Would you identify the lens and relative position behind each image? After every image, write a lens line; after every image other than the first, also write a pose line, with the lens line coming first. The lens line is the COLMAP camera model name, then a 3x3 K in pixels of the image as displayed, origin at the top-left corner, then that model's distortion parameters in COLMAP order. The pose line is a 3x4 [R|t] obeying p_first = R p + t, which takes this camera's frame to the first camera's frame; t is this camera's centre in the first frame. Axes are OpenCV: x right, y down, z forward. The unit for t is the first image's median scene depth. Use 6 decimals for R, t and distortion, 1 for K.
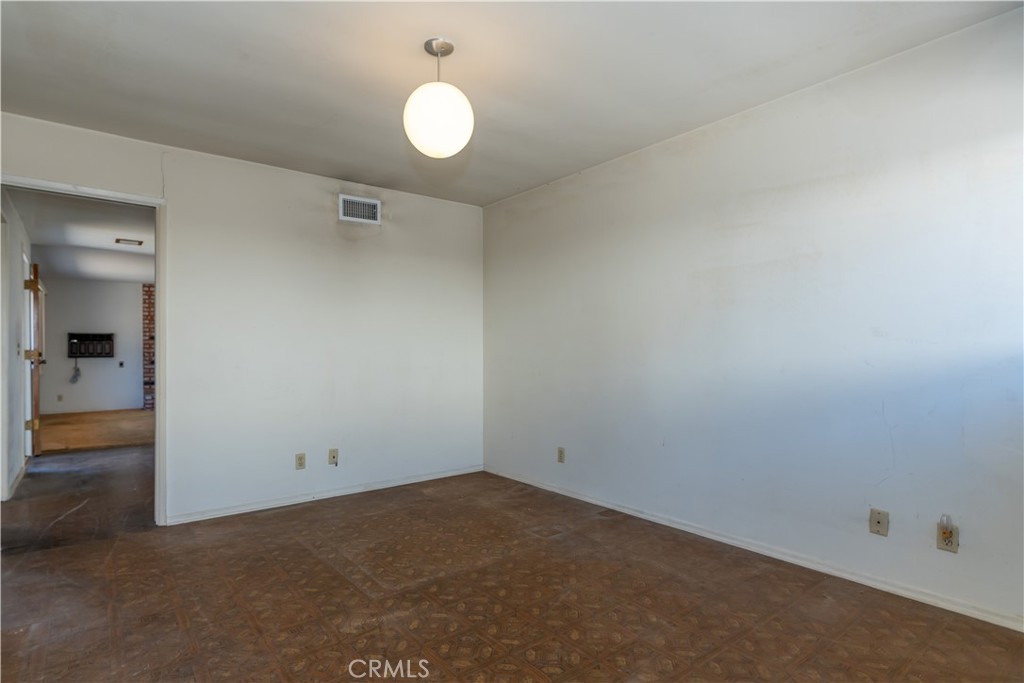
lens RADIAL K [[561.8, 0, 514.0], [0, 561.8, 348.1], [0, 0, 1]] dist [0.002165, 0.000999]
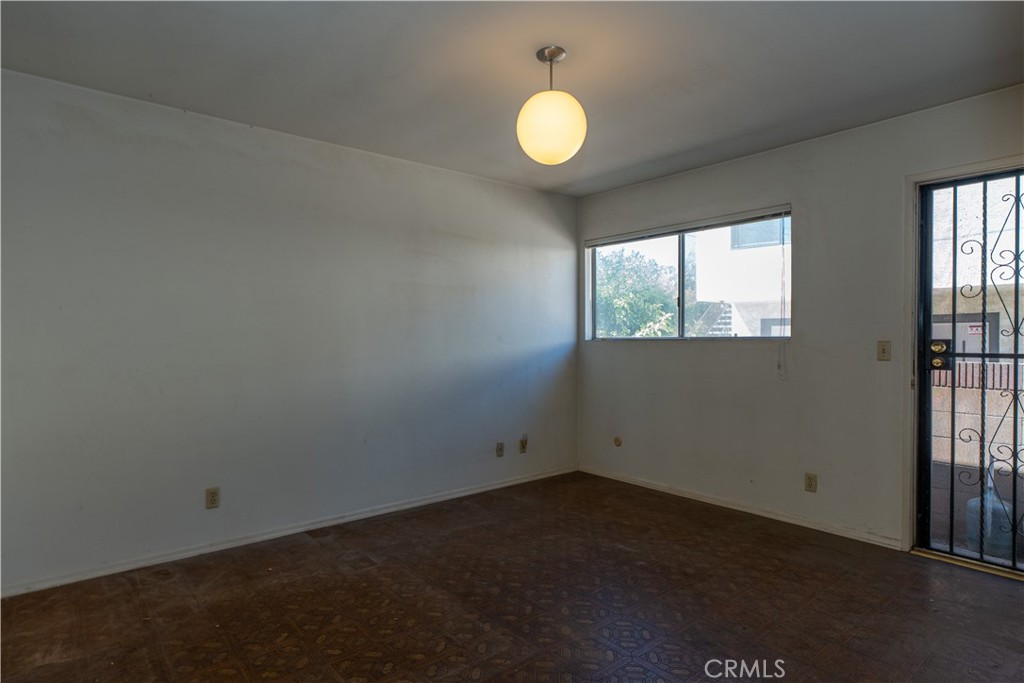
lens RADIAL K [[562.5, 0, 511.8], [0, 562.5, 341.7], [0, 0, 1]] dist [-0.006818, 0.000006]
pose [[-0.067737, 0.002378, 0.997700, -1.152483], [-0.003602, 0.999990, -0.002628, -0.016752], [-0.997697, -0.003772, -0.067728, 1.162913]]
